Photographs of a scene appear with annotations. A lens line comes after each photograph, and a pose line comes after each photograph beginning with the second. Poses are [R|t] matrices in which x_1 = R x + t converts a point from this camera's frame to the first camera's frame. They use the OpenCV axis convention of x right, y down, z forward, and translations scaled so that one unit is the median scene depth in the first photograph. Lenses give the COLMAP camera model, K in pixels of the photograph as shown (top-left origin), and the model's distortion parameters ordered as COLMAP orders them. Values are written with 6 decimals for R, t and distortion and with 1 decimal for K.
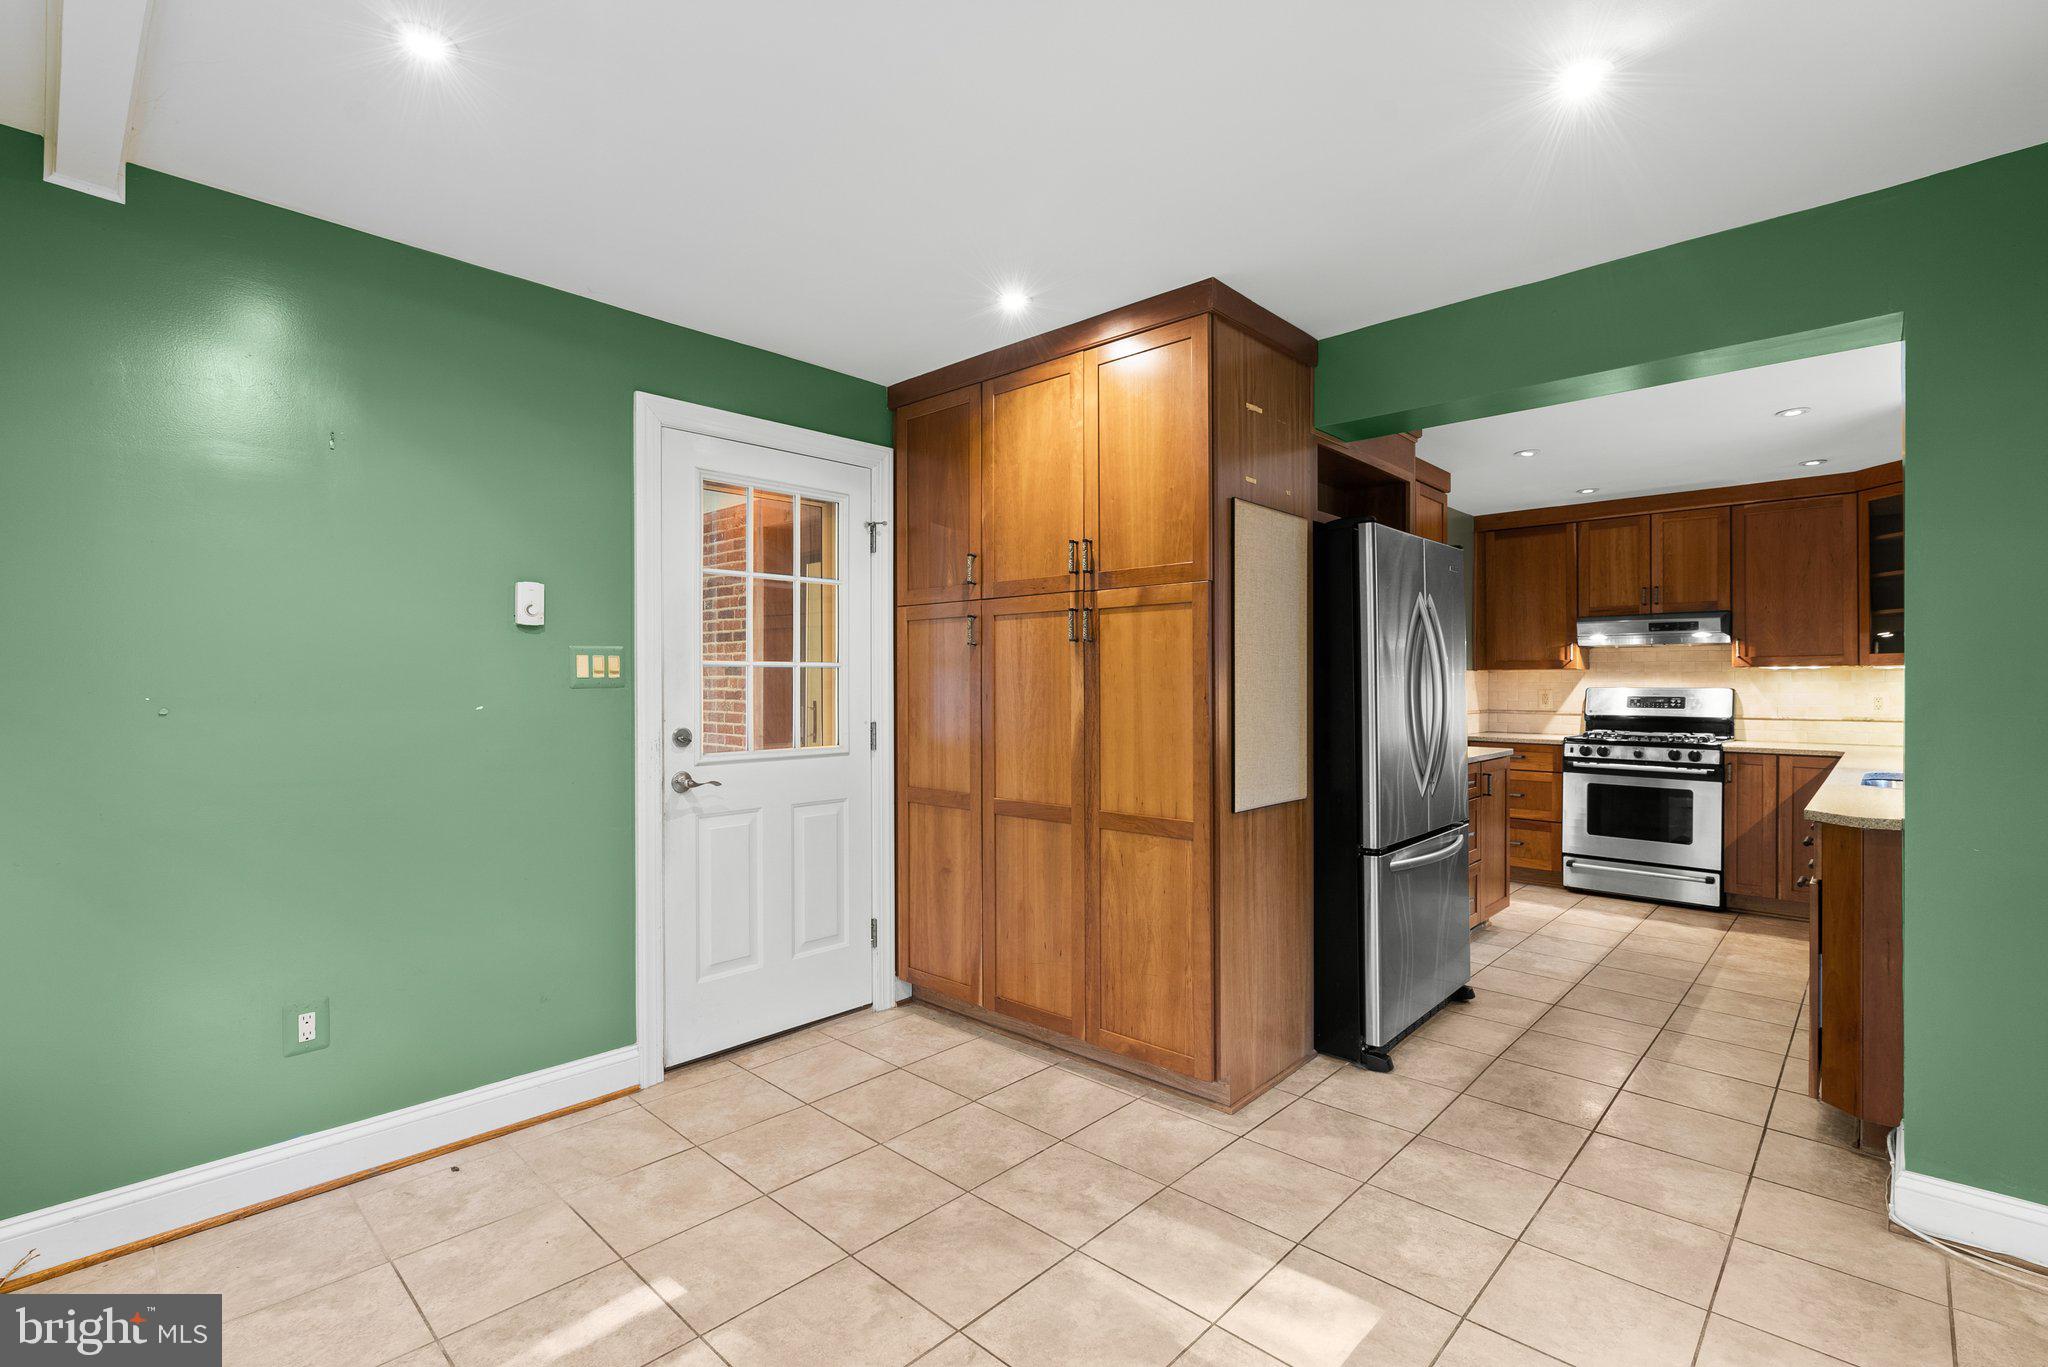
lens RADIAL K [[933.4, 0, 1030.1], [0, 933.4, 681.1], [0, 0, 1]] dist [-0.003416, 0.001095]
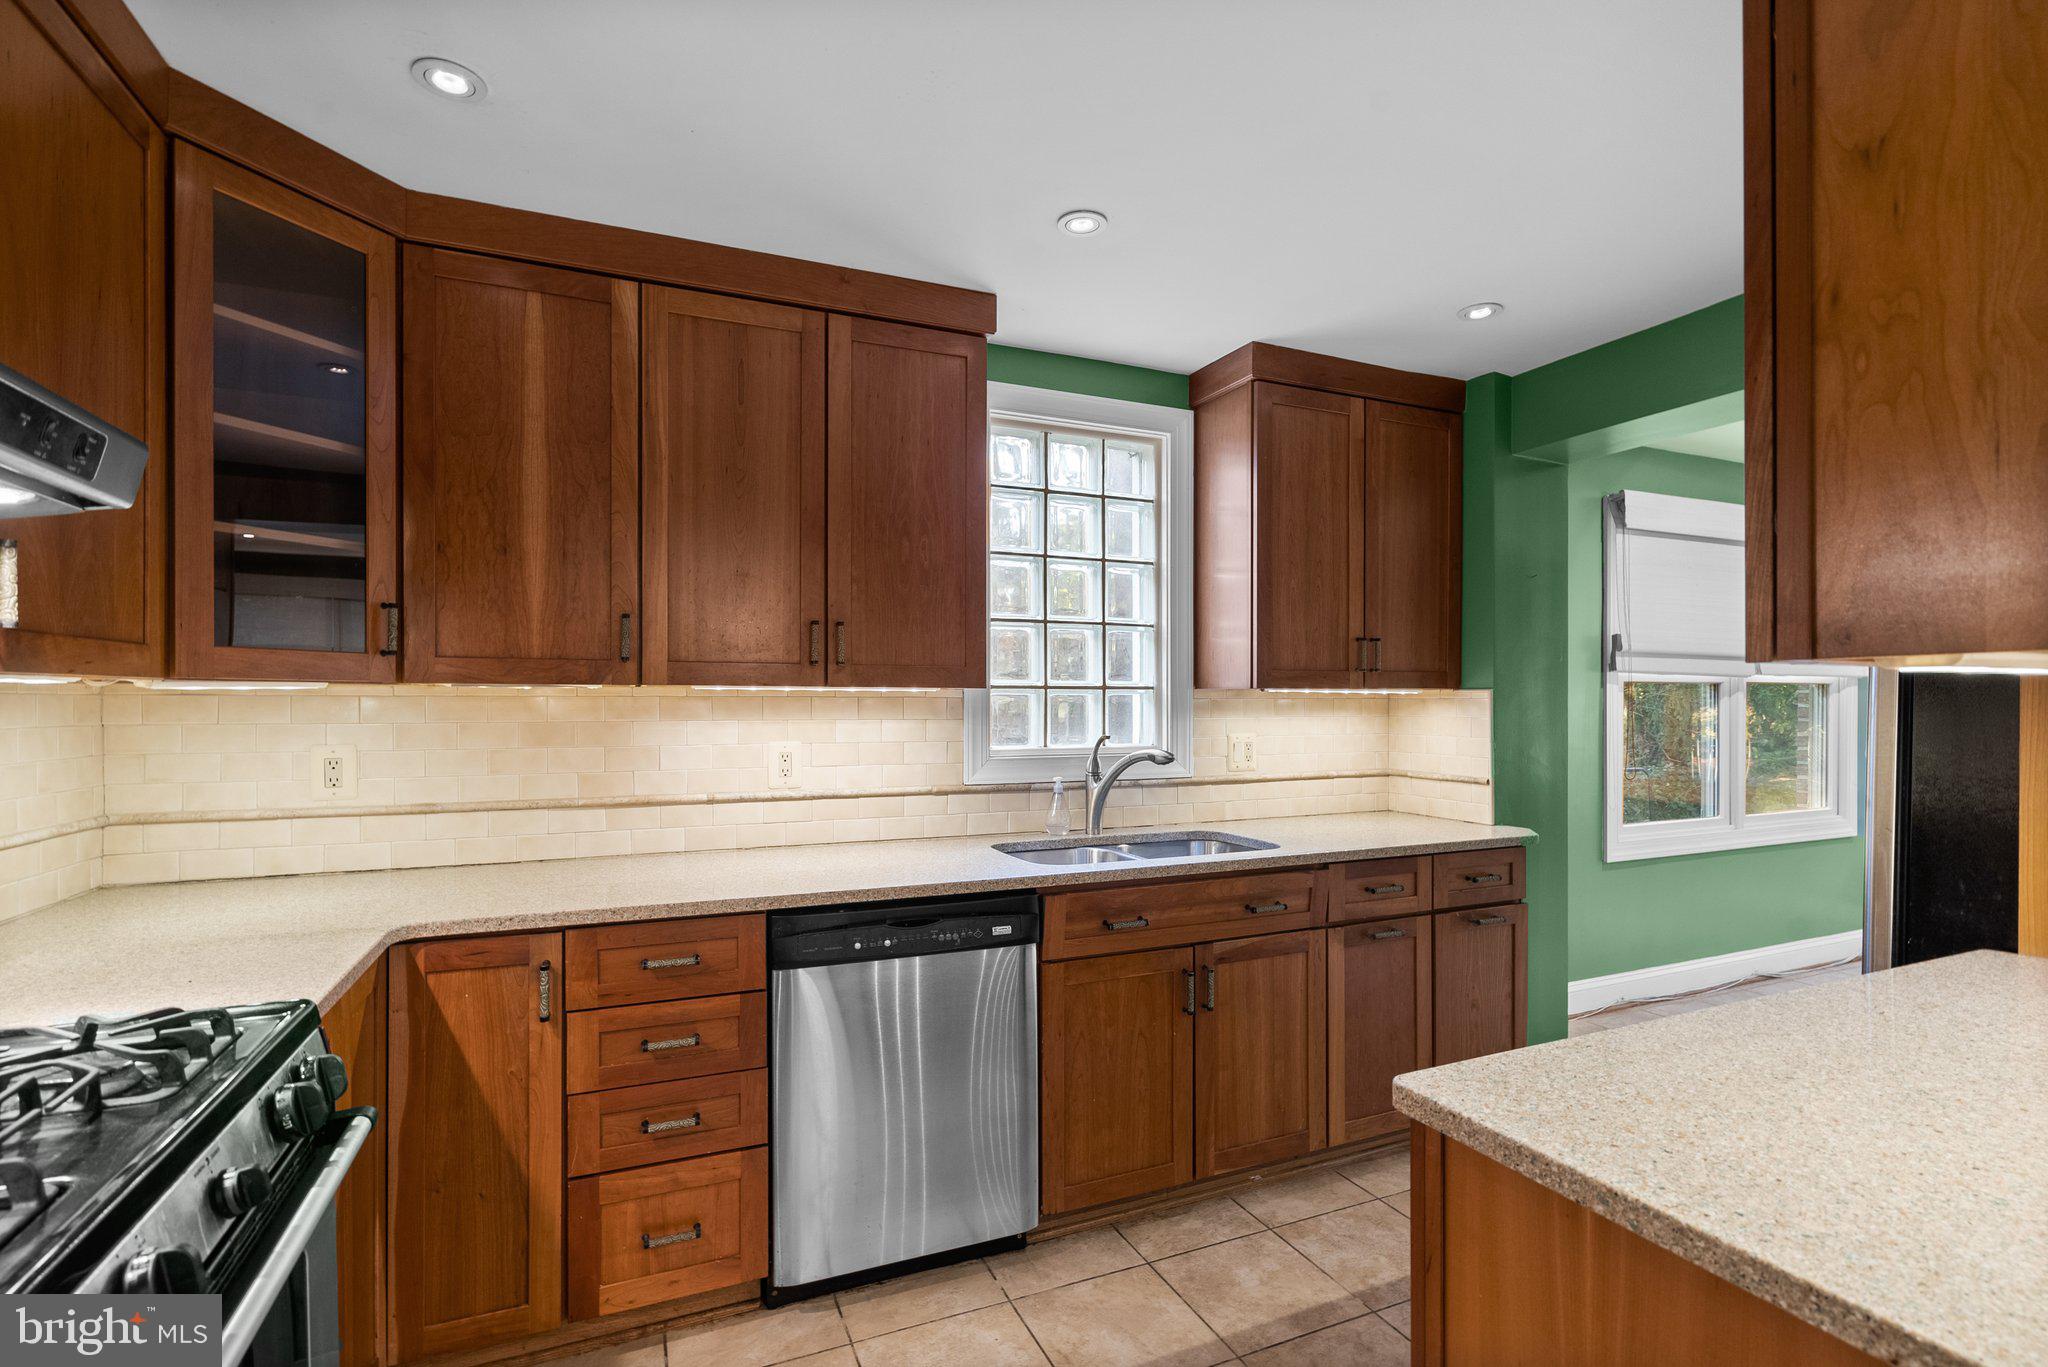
lens RADIAL K [[957.2, 0, 1027.7], [0, 957.2, 698.9], [0, 0, 1]] dist [-0.001641, 0.000557]
pose [[-0.918427, -0.001152, 0.395590, 0.443947], [-0.001799, 0.999998, -0.001266, -0.009574], [-0.395587, -0.001874, -0.918427, 1.075589]]
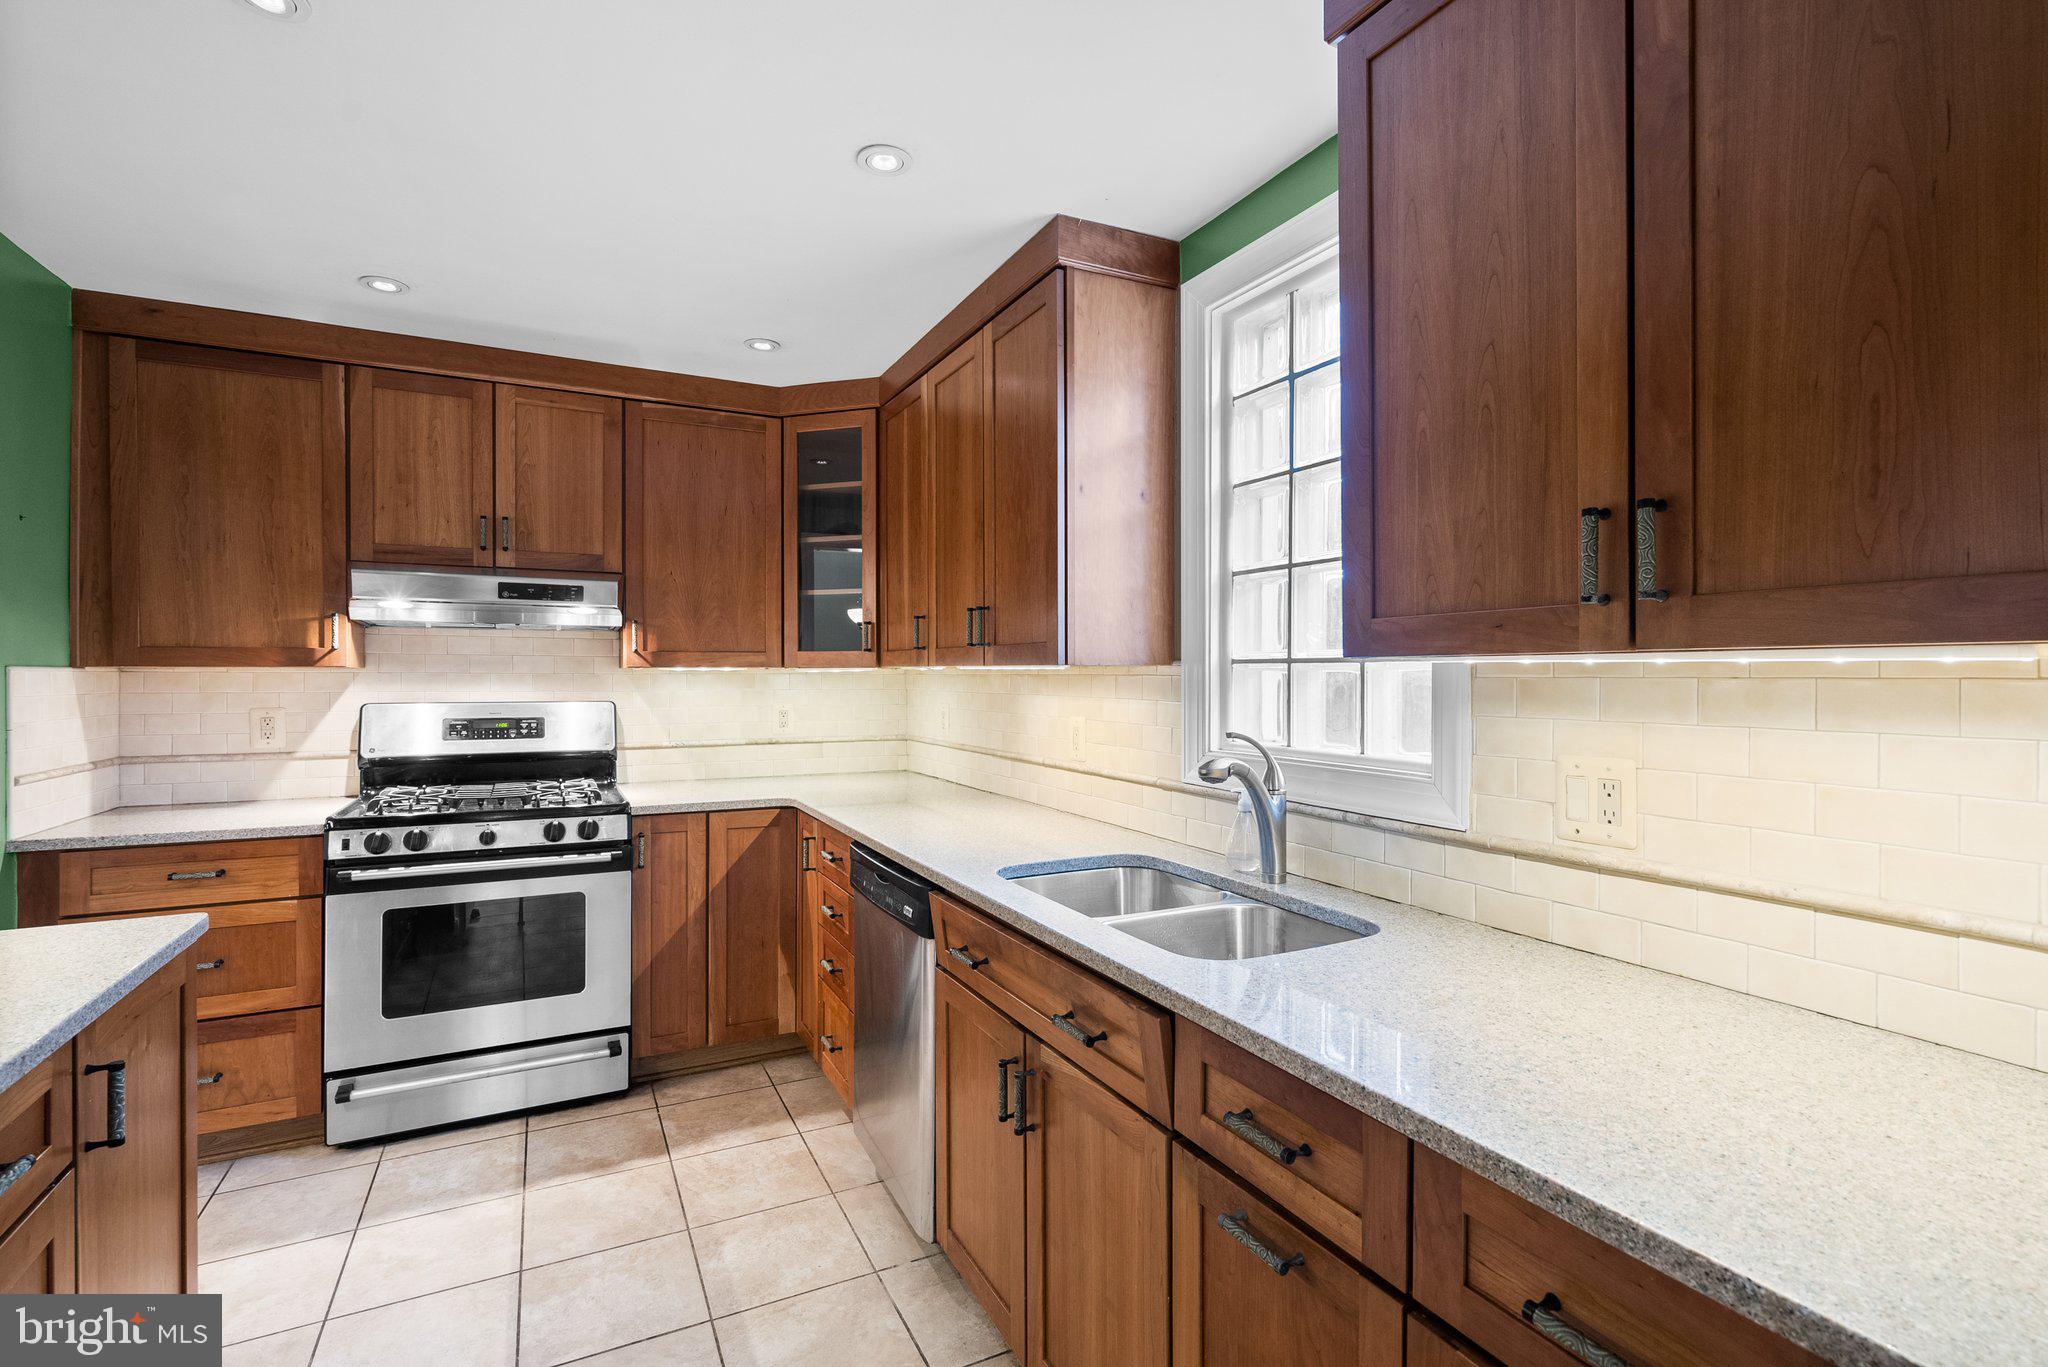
lens RADIAL K [[933.4, 0, 1030.1], [0, 933.4, 681.1], [0, 0, 1]] dist [-0.003416, 0.001095]
pose [[0.336651, -0.005501, 0.941613, 0.266216], [-0.003621, 0.999968, 0.007136, -0.011168], [-0.941623, -0.005812, 0.336620, 0.535448]]
